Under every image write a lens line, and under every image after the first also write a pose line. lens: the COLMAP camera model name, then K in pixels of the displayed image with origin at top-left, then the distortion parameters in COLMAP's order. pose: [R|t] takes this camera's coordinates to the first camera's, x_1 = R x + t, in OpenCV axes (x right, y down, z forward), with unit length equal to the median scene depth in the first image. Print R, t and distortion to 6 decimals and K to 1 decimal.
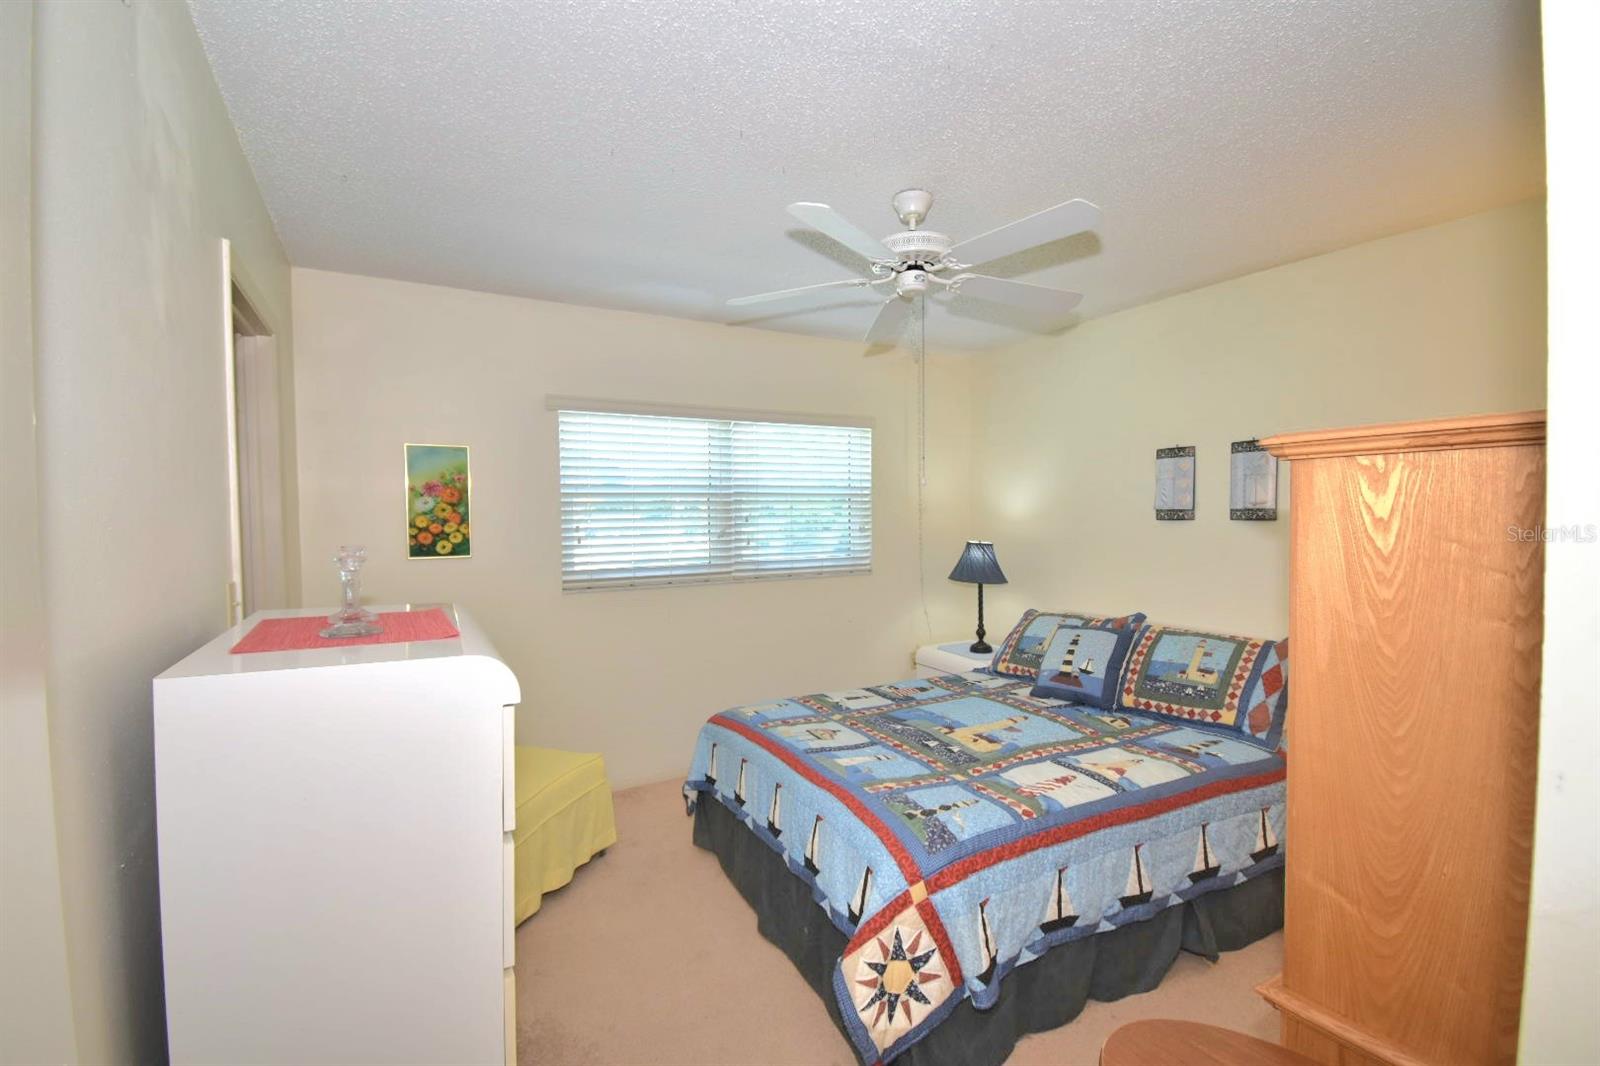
lens RADIAL K [[711.7, 0, 804.8], [0, 711.7, 537.0], [0, 0, 1]] dist [0.018882, -0.027120]
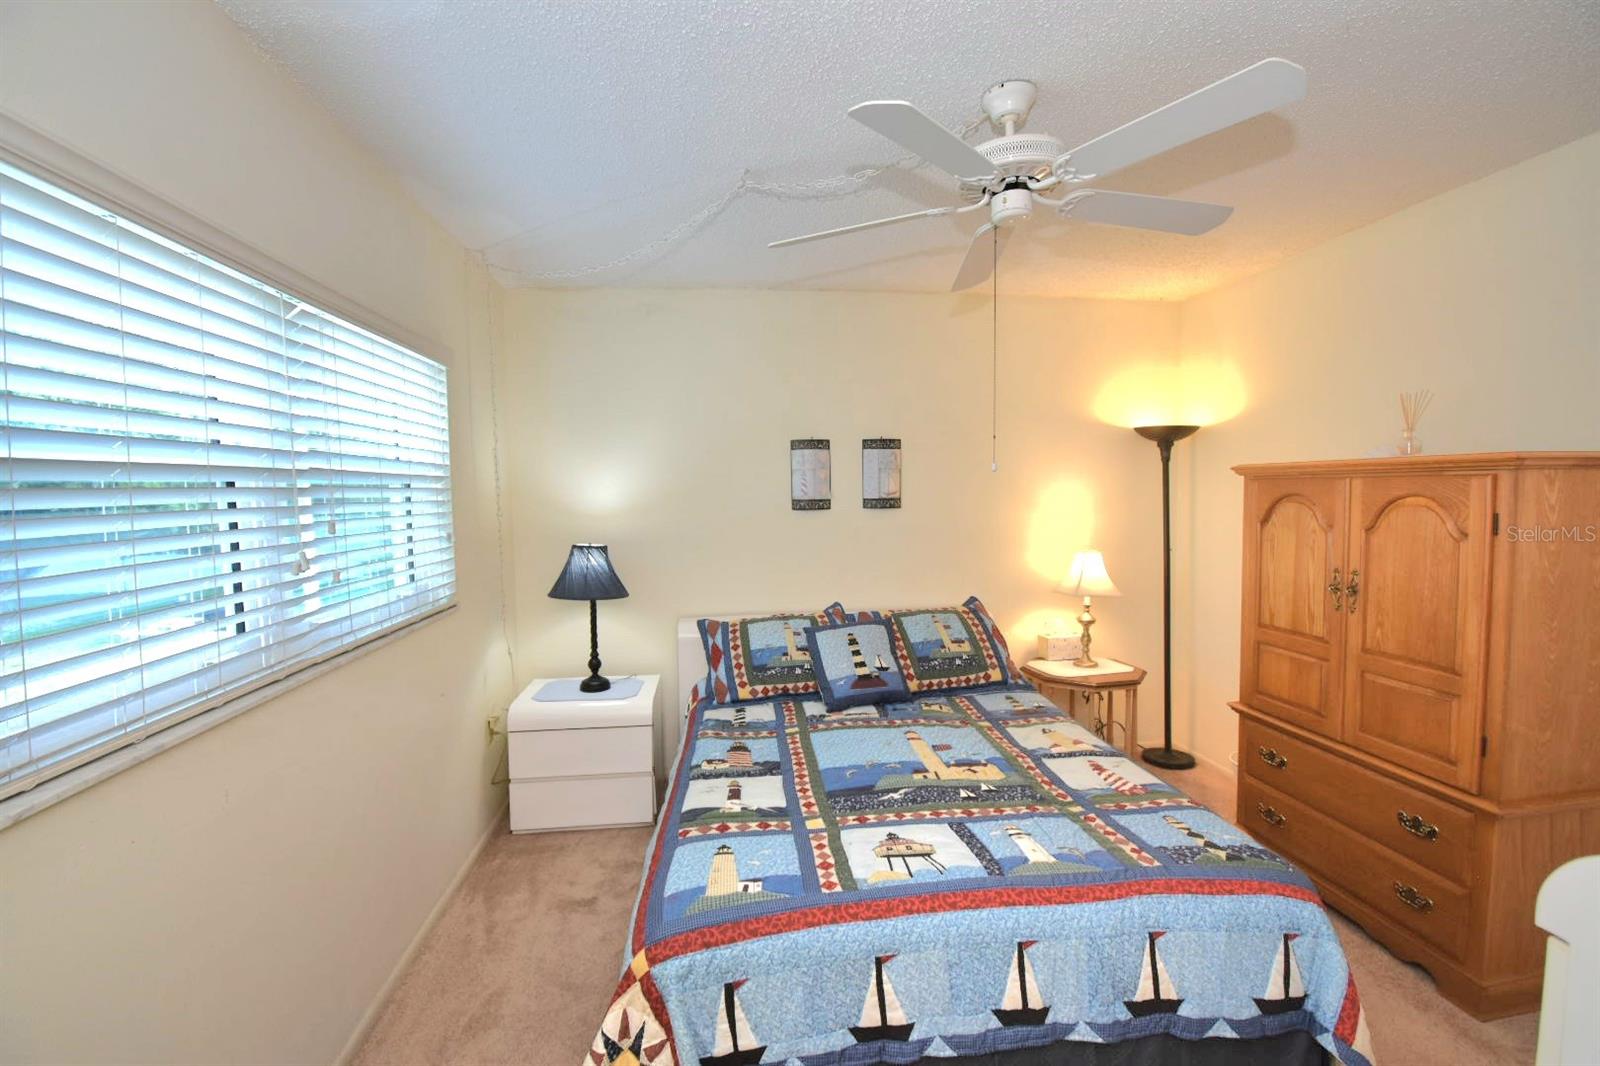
lens RADIAL K [[711.7, 0, 803.8], [0, 711.7, 536.9], [0, 0, 1]] dist [0.018882, -0.027139]
pose [[0.376418, -0.058440, 0.924605, -0.618351], [0.042309, 0.998052, 0.045857, -0.044588], [-0.925483, 0.021858, 0.378157, 0.858987]]
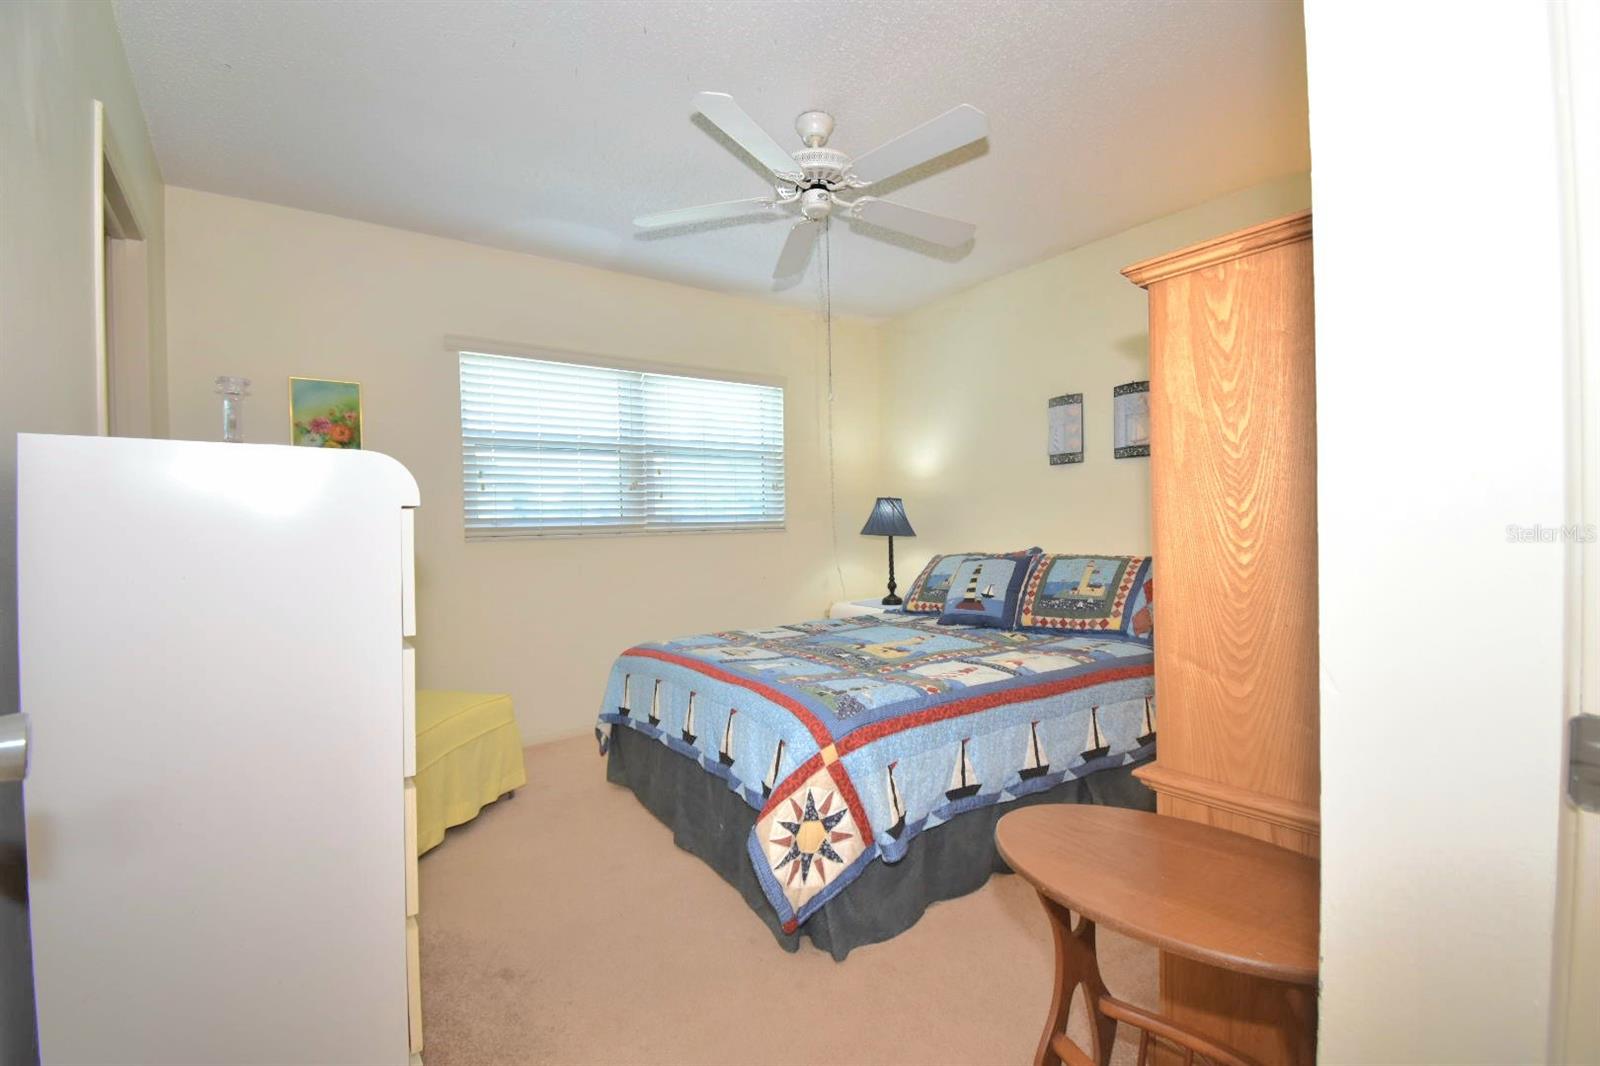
lens RADIAL K [[711.7, 0, 804.8], [0, 711.7, 537.0], [0, 0, 1]] dist [0.018882, -0.027120]
pose [[0.993141, -0.014656, 0.116003, 0.005956], [0.016876, 0.999692, -0.018183, 0.136639], [-0.115701, 0.020016, 0.993082, -0.017466]]
